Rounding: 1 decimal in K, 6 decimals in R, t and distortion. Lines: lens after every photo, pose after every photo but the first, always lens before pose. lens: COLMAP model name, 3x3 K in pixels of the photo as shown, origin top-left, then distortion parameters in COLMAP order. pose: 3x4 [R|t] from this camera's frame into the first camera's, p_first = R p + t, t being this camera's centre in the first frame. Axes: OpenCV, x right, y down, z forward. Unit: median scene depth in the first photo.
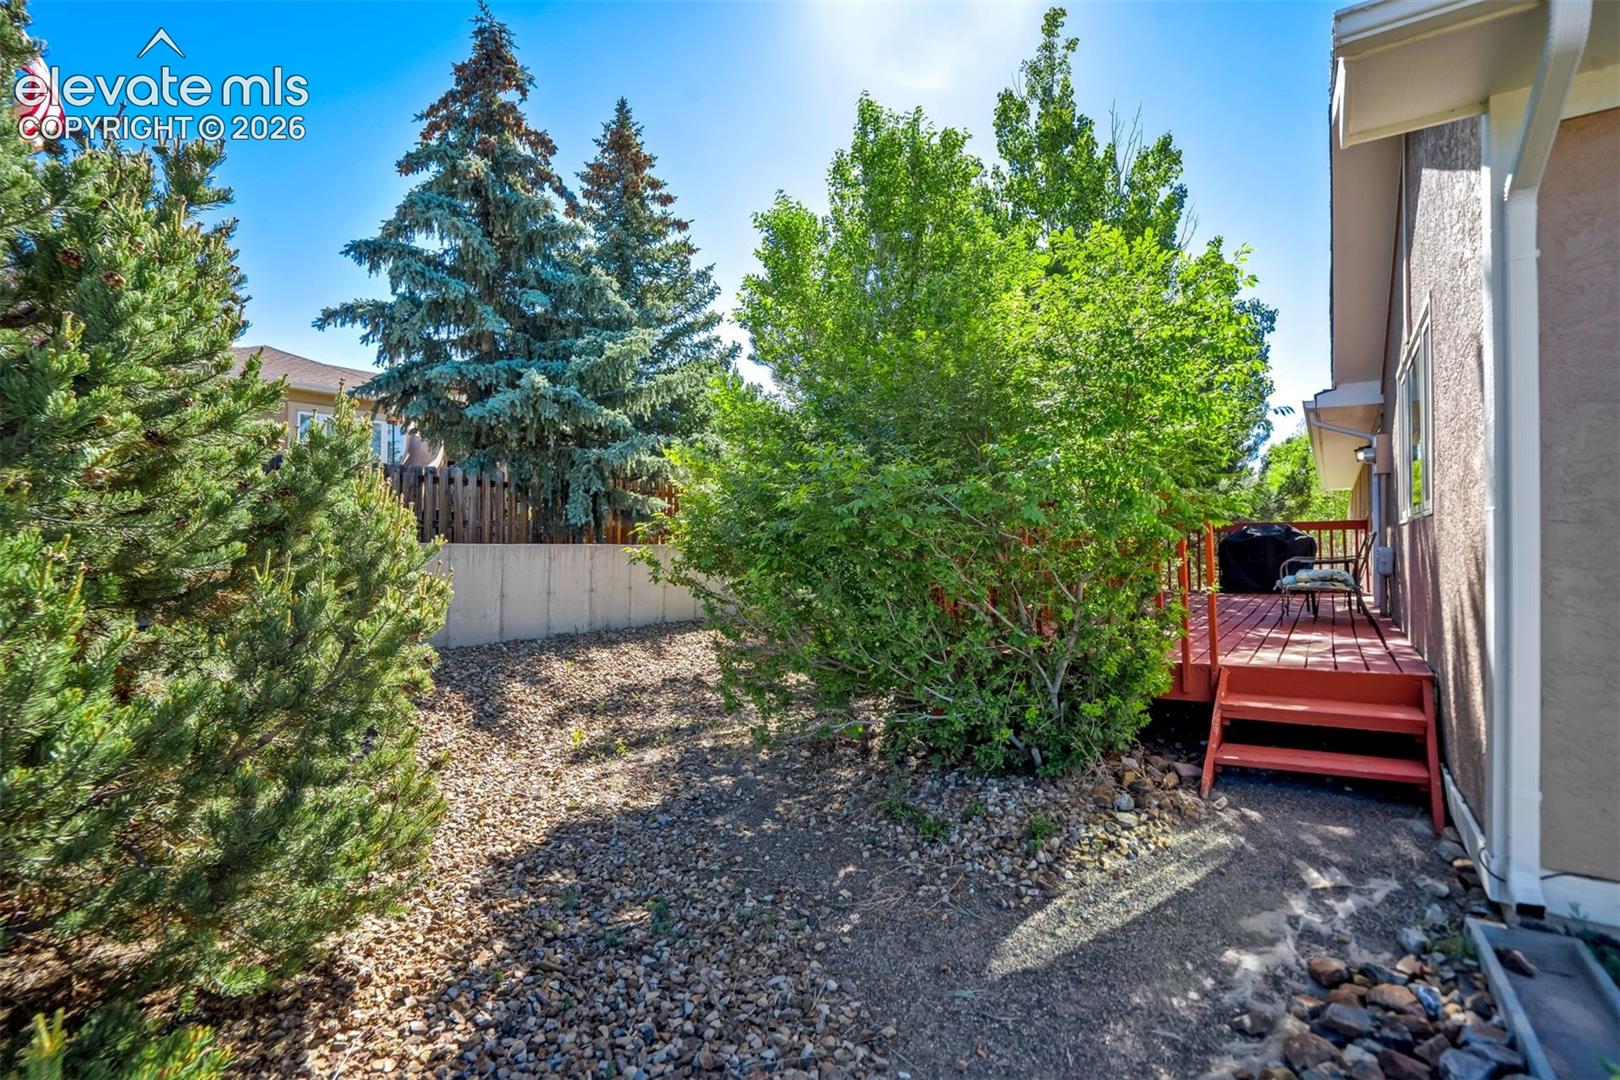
lens RADIAL K [[762.0, 0, 803.2], [0, 762.0, 533.6], [0, 0, 1]] dist [-0.047424, 0.027226]
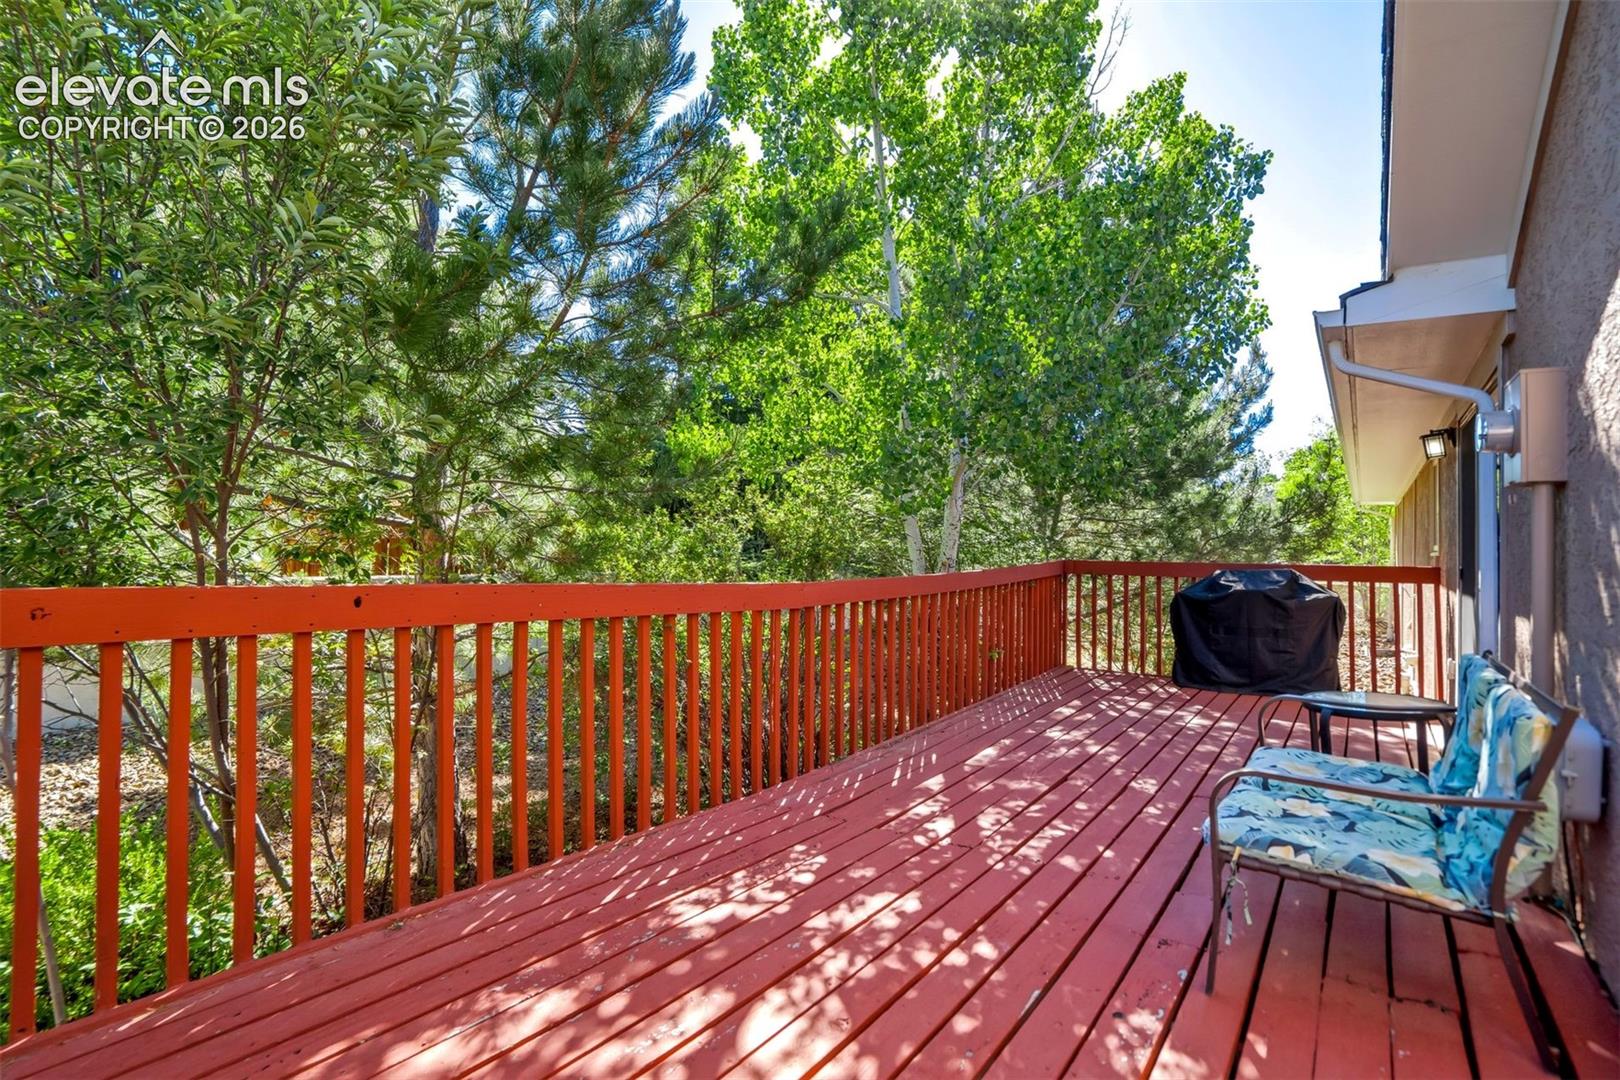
lens RADIAL K [[762.0, 0, 803.2], [0, 762.0, 533.6], [0, 0, 1]] dist [-0.047424, 0.027226]
pose [[0.999352, 0.017435, -0.031480, 0.297374], [-0.017303, 0.999840, 0.004474, -0.036233], [0.031553, -0.003927, 0.999494, 0.427264]]
